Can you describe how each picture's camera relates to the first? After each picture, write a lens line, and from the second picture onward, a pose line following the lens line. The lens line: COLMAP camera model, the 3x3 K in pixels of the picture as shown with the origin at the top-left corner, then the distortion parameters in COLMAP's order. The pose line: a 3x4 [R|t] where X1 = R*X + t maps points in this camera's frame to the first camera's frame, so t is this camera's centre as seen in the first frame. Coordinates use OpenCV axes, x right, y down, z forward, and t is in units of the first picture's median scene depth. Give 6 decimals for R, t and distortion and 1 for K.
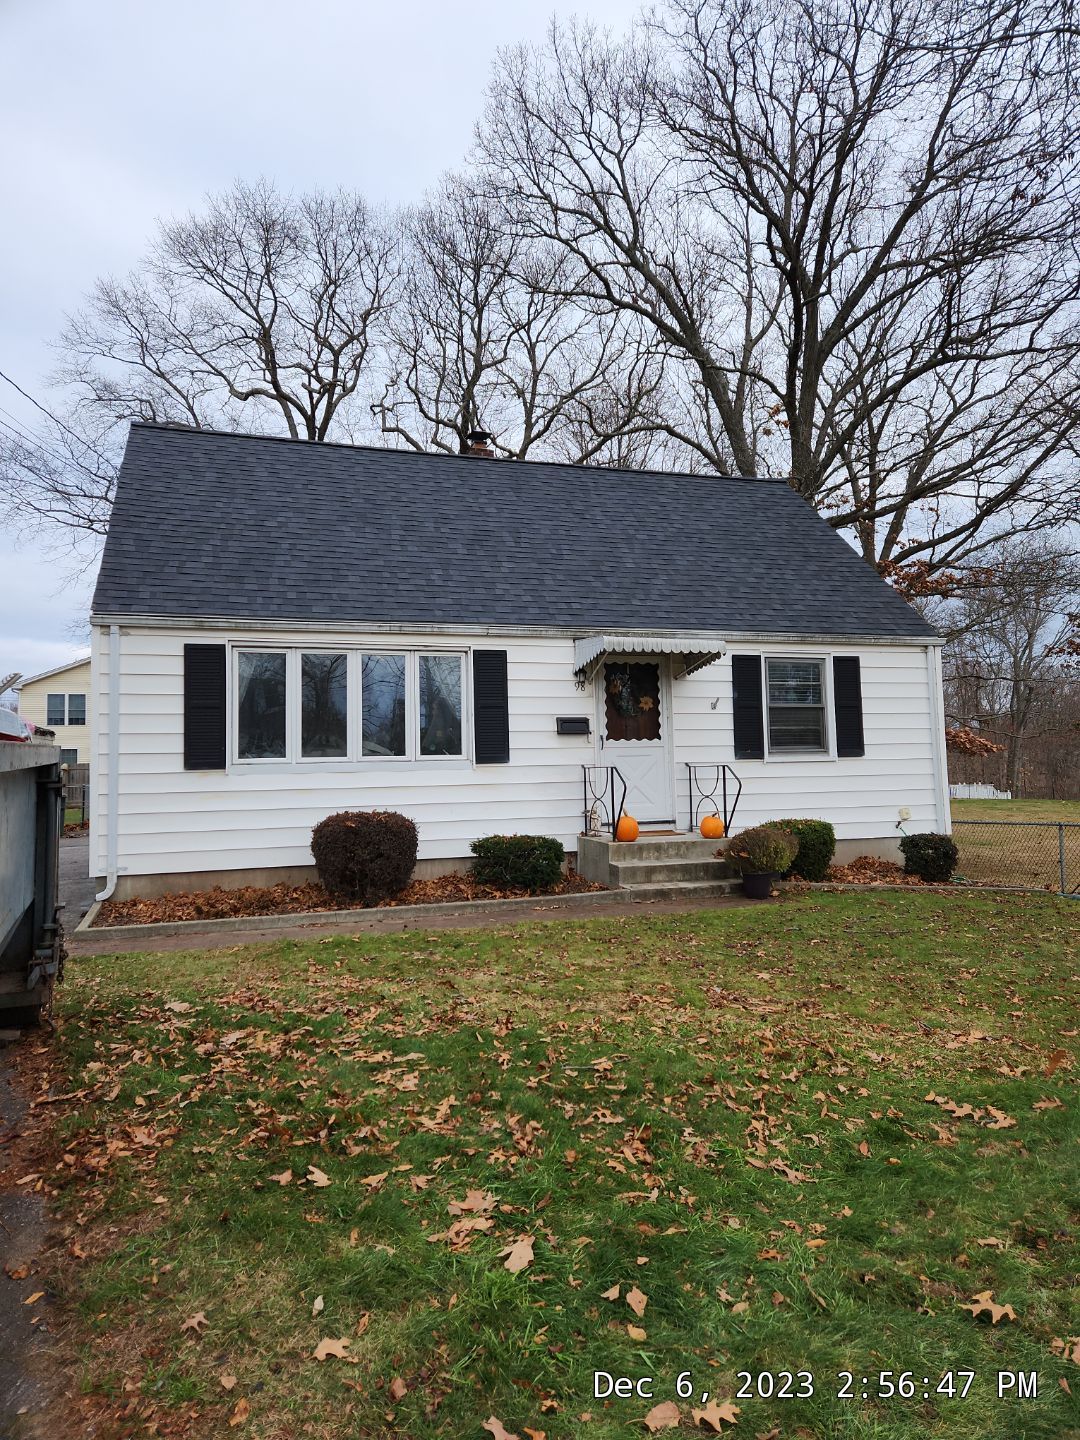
lens RADIAL K [[931.5, 0, 540.0], [0, 931.5, 720.0], [0, 0, 1]] dist [0.039971, -0.000080]
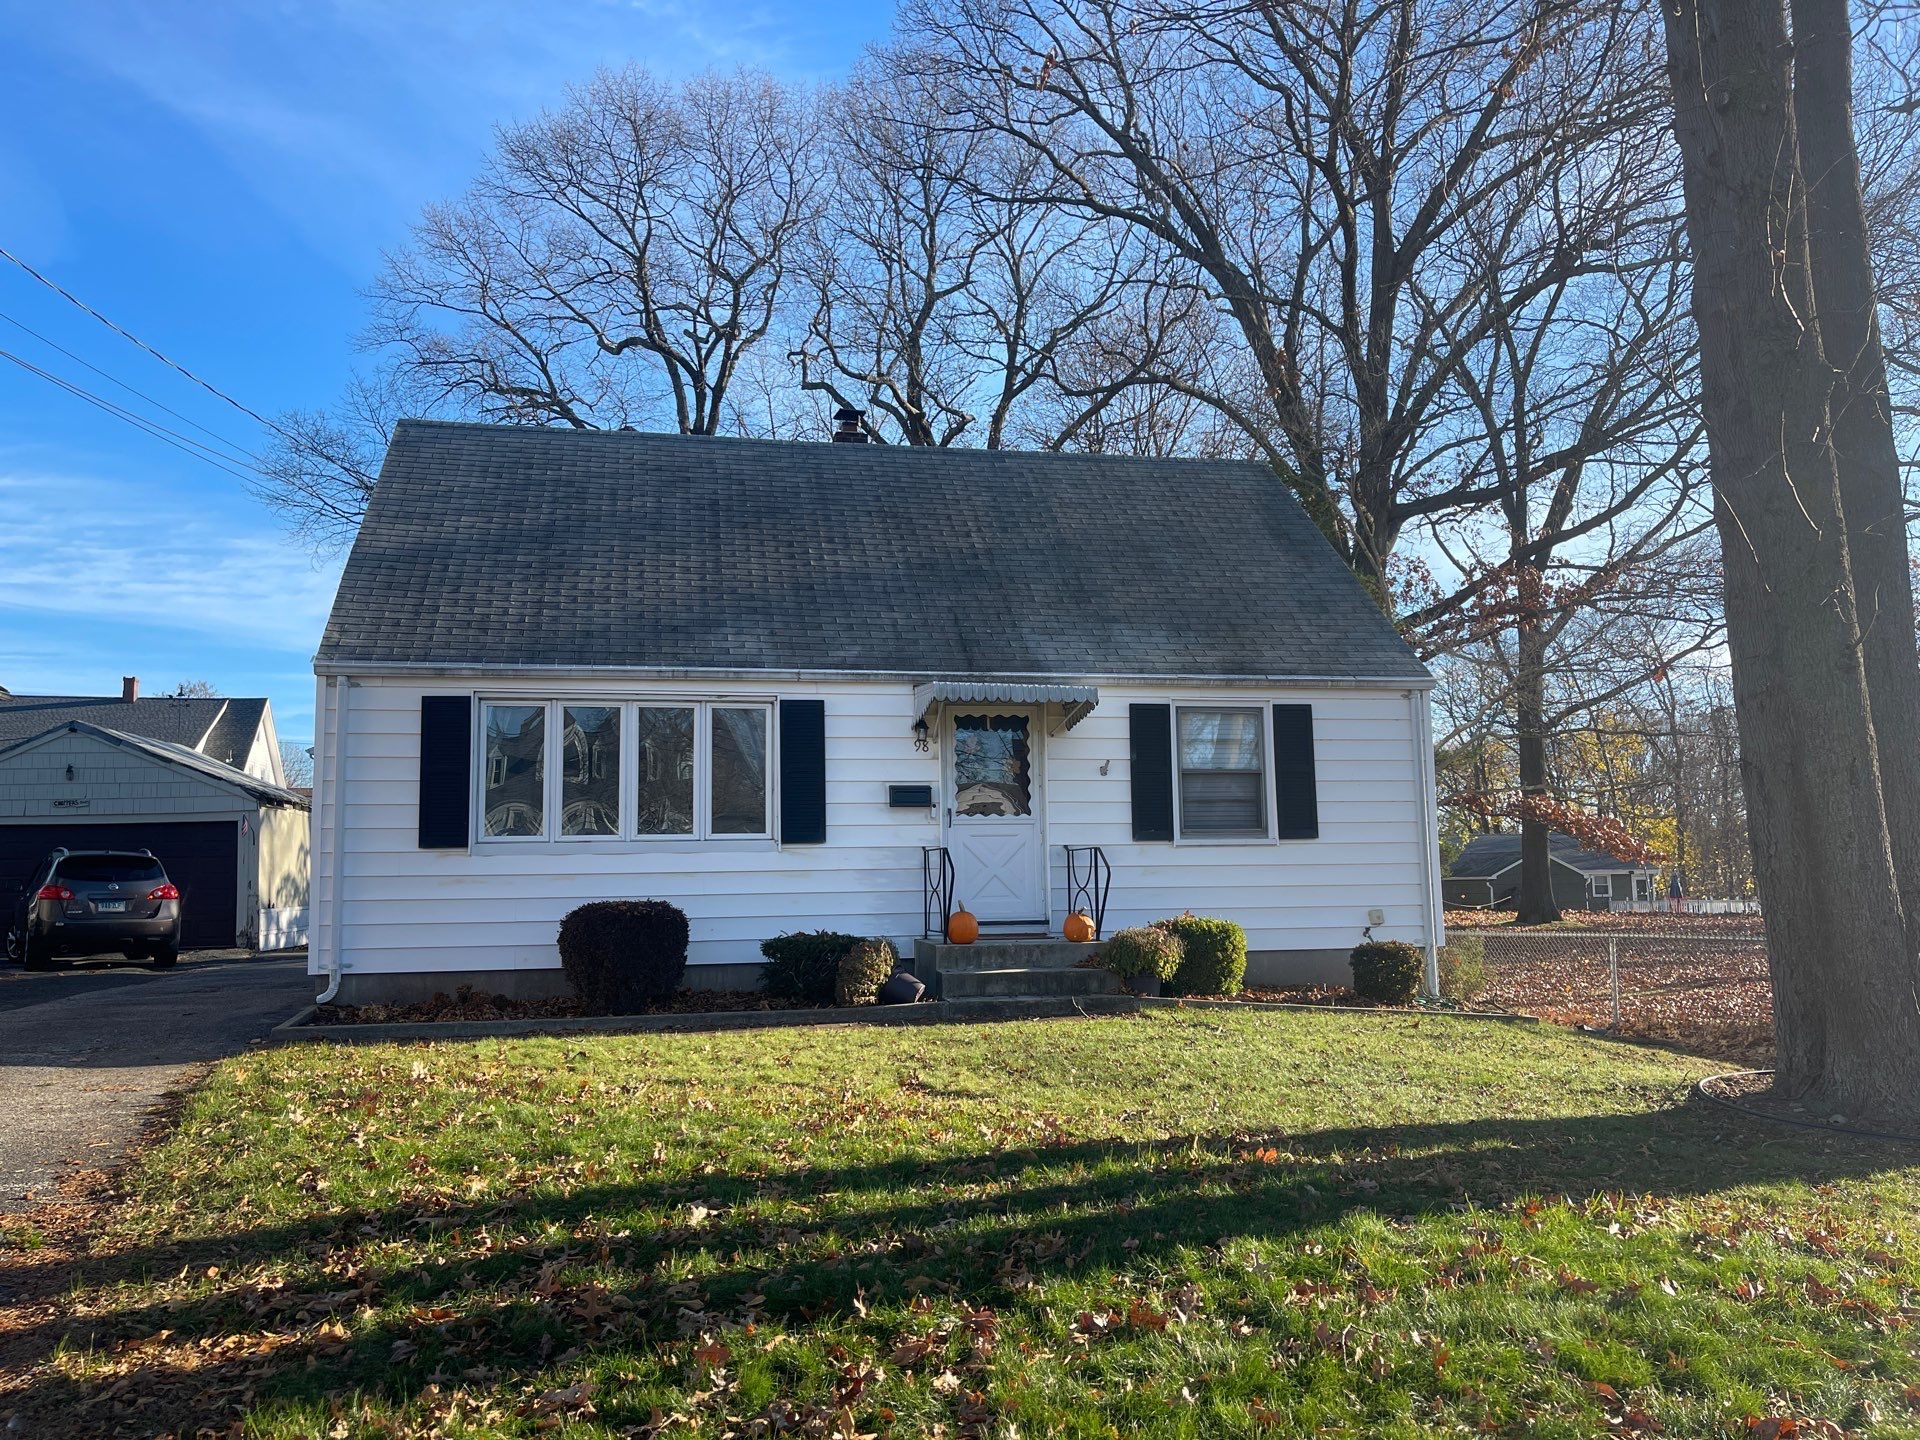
lens RADIAL K [[1414.2, 0, 926.5], [0, 1414.2, 744.8], [0, 0, 1]] dist [0.033689, -0.056477]
pose [[0.993047, -0.003485, -0.117664, 0.175878], [-0.000914, 0.999303, -0.037314, 0.006846], [0.117712, 0.037162, 0.992352, -0.161159]]
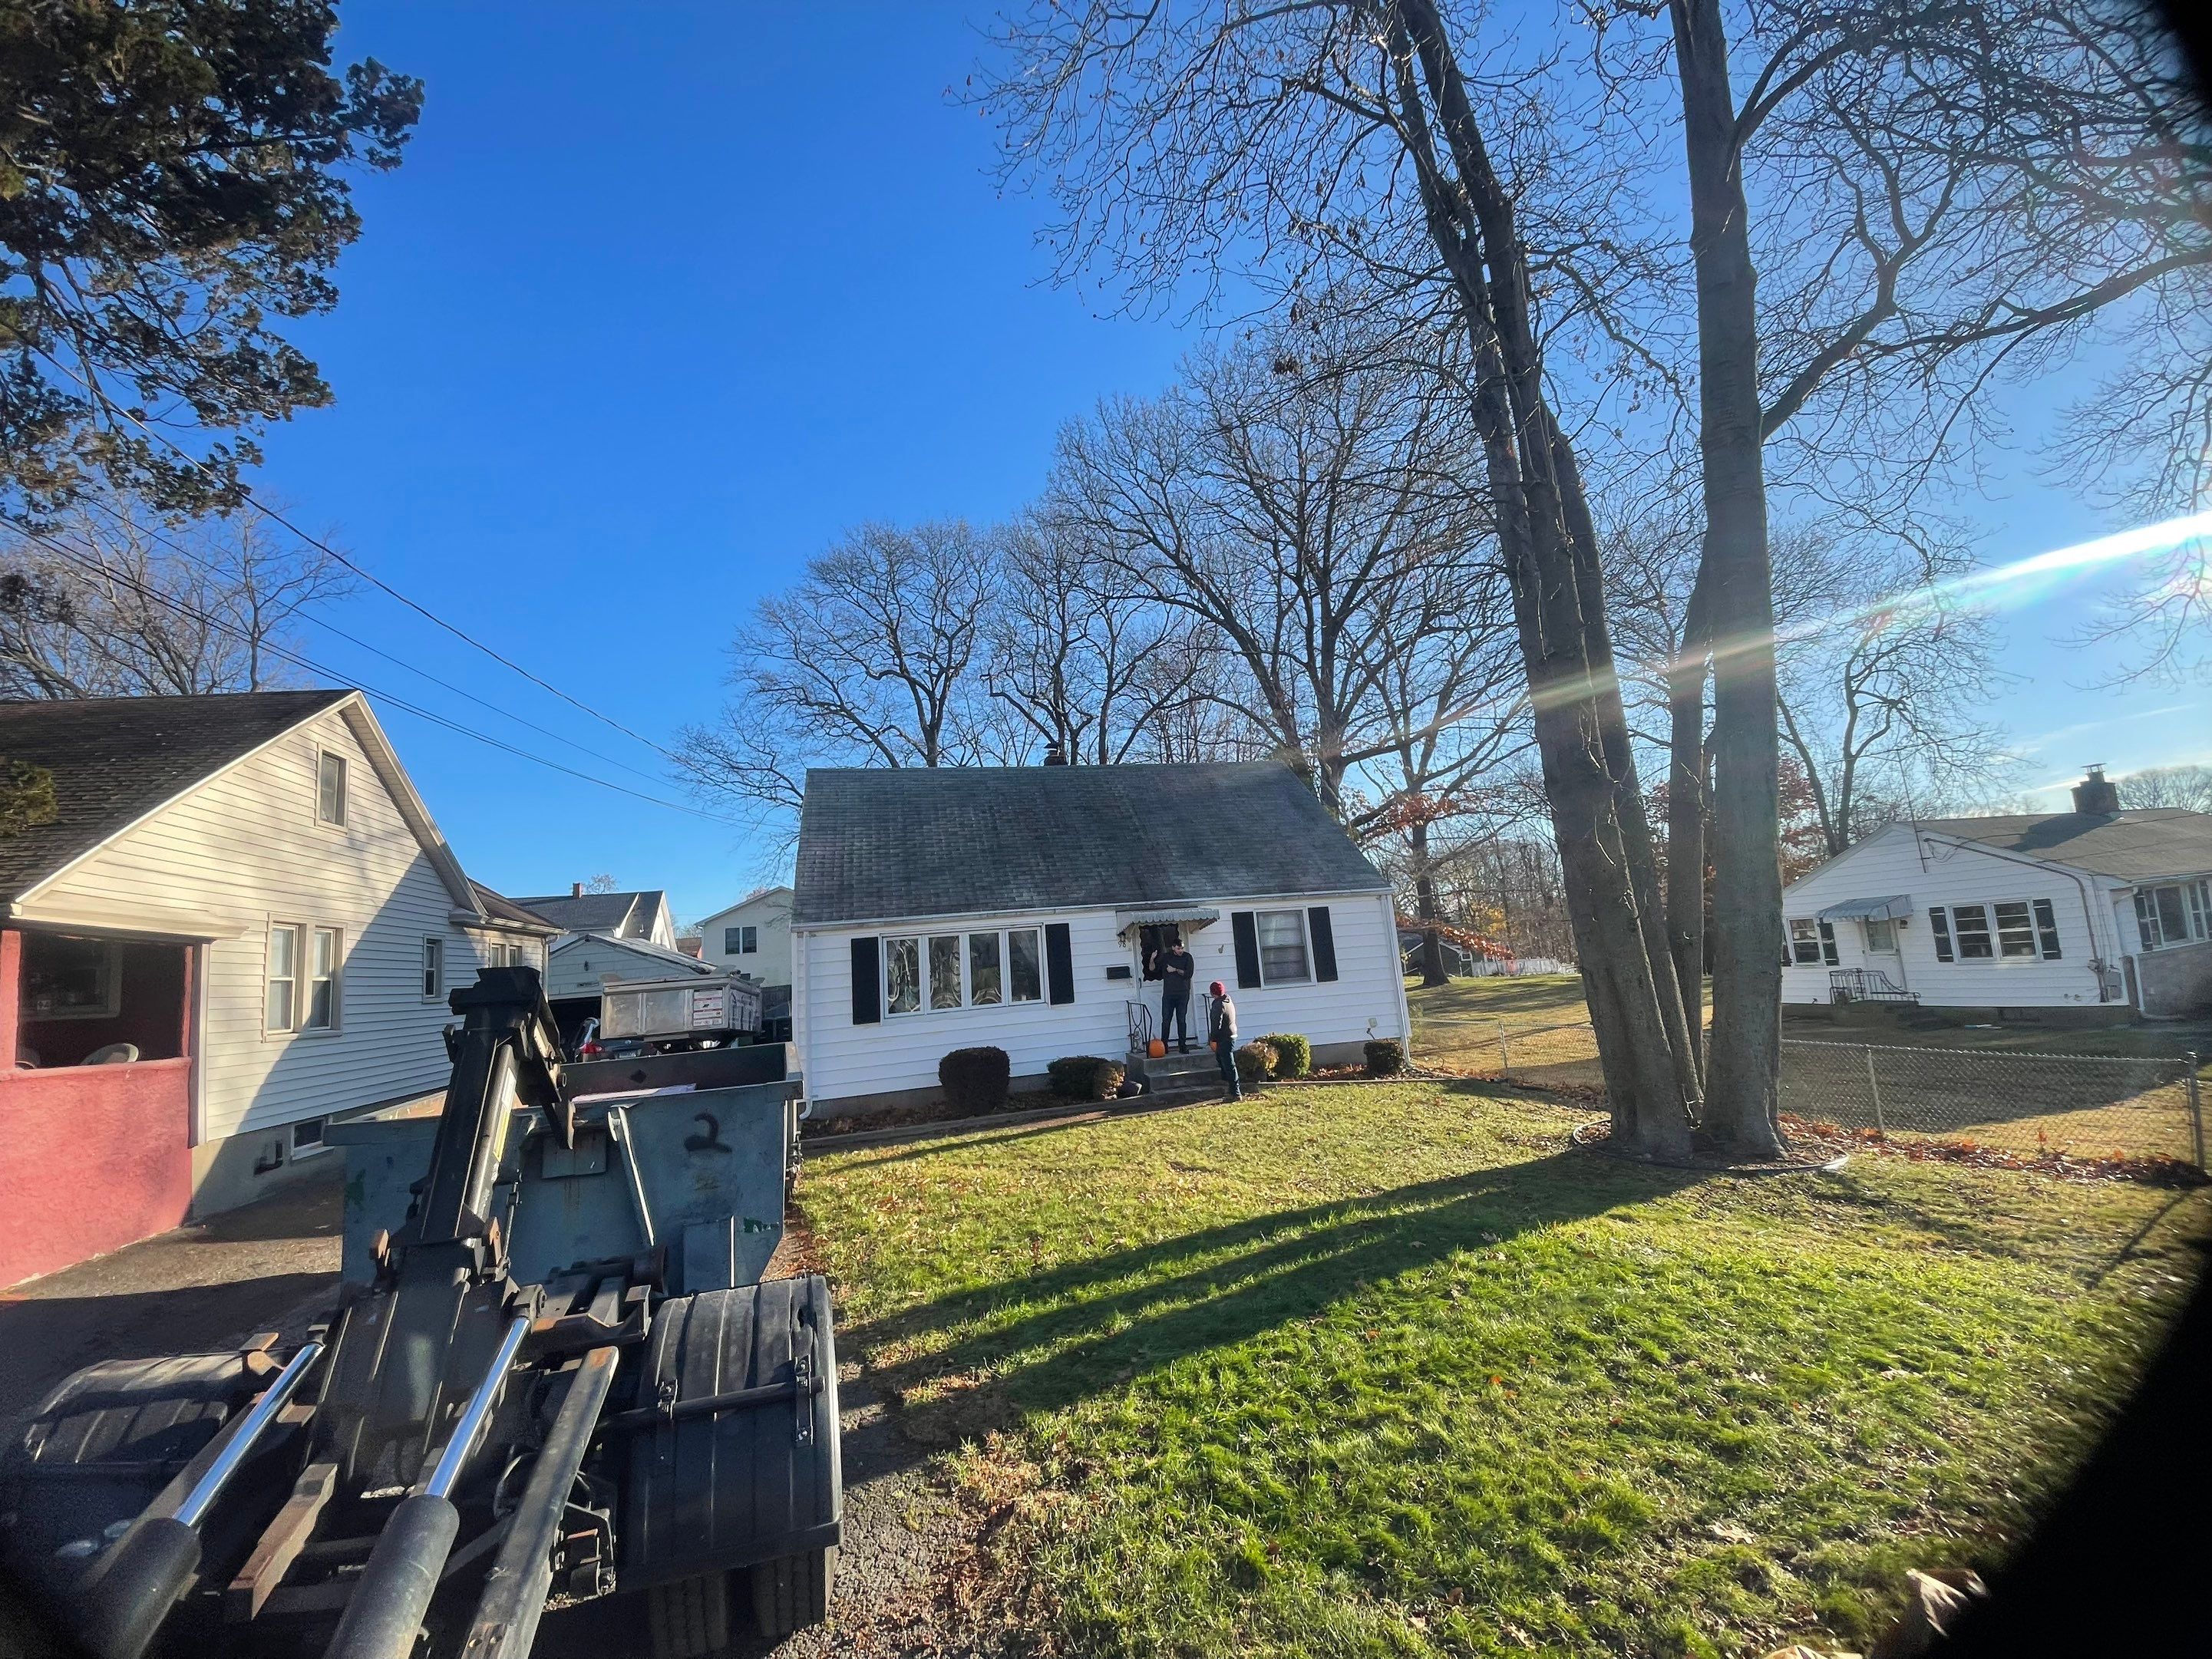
lens RADIAL K [[854.7, 0, 1096.1], [0, 854.7, 834.7], [0, 0, 1]] dist [0.087221, -0.000001]
pose [[0.996160, -0.062785, -0.061018, 0.088654], [0.057456, 0.994682, -0.085478, -0.087559], [0.066060, 0.081644, 0.994470, -0.298520]]
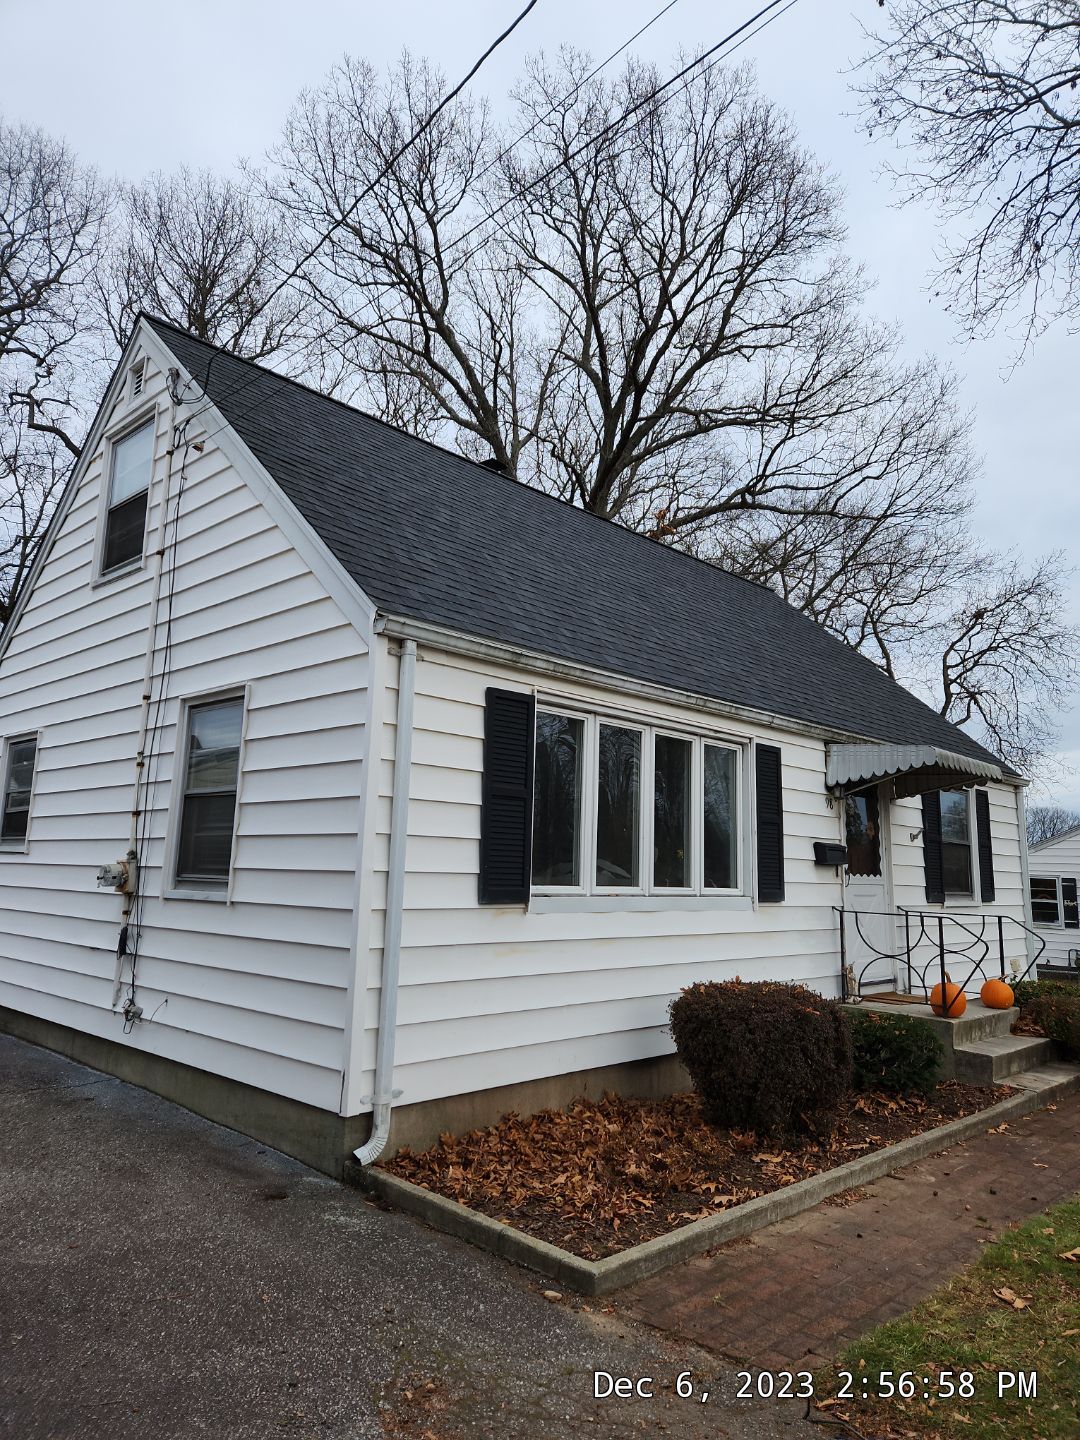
lens RADIAL K [[939.1, 0, 537.5], [0, 939.1, 708.2], [0, 0, 1]] dist [0.066155, 0.000702]
pose [[0.891416, 0.126700, 0.435115, -0.504547], [-0.079971, 0.989035, -0.124157, 0.002855], [-0.446075, 0.075879, 0.891773, 0.375477]]
